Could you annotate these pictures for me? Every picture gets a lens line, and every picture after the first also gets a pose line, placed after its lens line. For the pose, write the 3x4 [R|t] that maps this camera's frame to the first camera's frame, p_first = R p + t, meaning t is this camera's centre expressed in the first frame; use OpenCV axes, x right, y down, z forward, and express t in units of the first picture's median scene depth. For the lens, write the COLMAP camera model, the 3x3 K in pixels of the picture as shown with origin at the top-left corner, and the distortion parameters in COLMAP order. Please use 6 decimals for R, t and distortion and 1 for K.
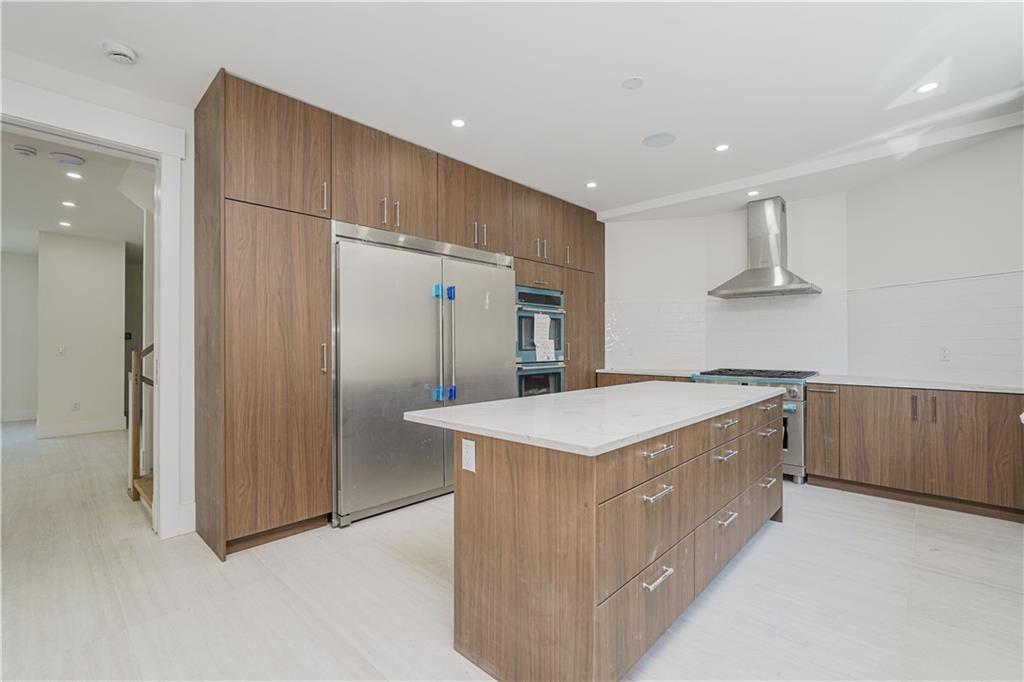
lens RADIAL K [[447.9, 0, 513.5], [0, 447.9, 343.9], [0, 0, 1]] dist [-0.010163, 0.005305]
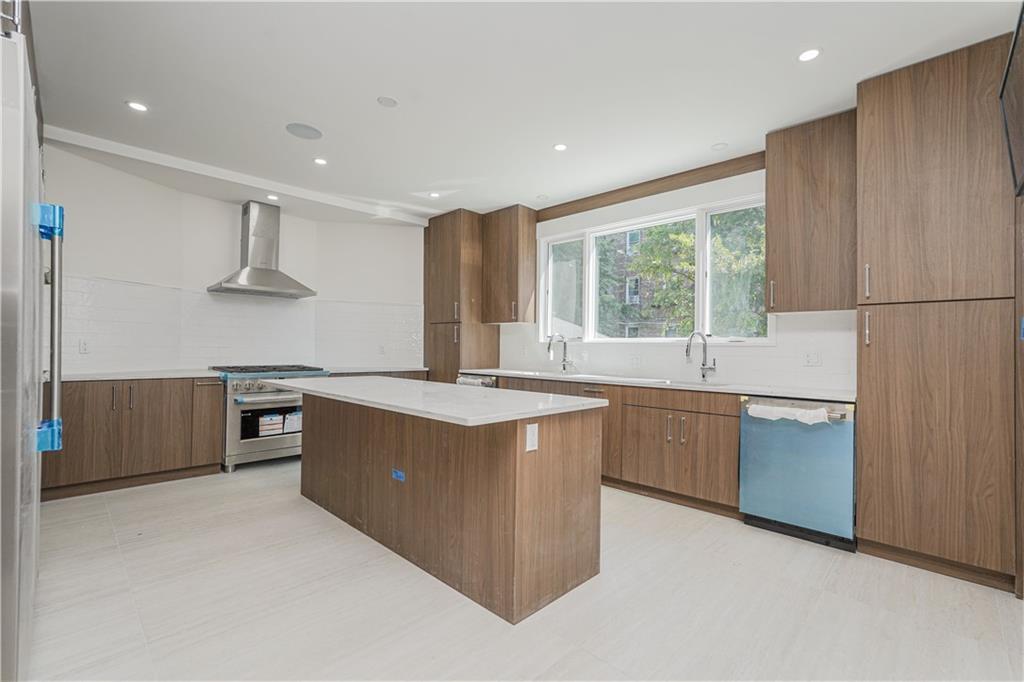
lens RADIAL K [[447.9, 0, 509.4], [0, 447.9, 341.3], [0, 0, 1]] dist [-0.010163, 0.005305]
pose [[0.037912, 0.016036, 0.999152, -0.560965], [-0.017145, 0.999734, -0.015395, 0.009413], [-0.999134, -0.016547, 0.038177, 0.454463]]
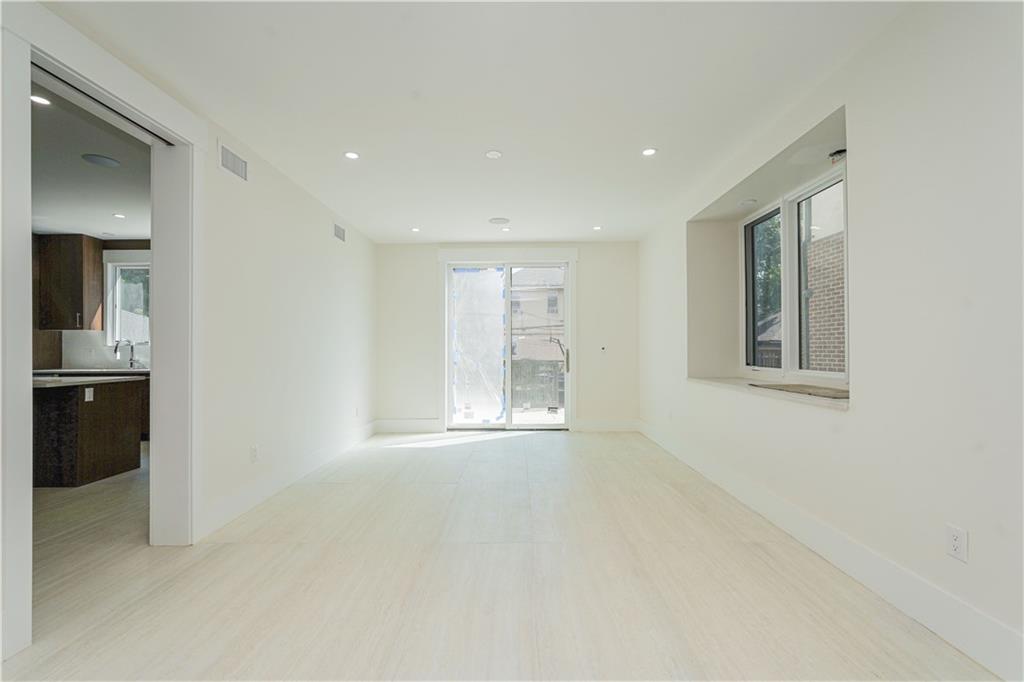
lens RADIAL K [[447.9, 0, 510.0], [0, 447.9, 342.7], [0, 0, 1]] dist [-0.010163, 0.005305]
pose [[-0.670781, 0.014256, 0.741518, -1.479817], [0.003373, 0.999864, -0.016172, 0.010682], [-0.741648, -0.008347, -0.670738, 0.416618]]
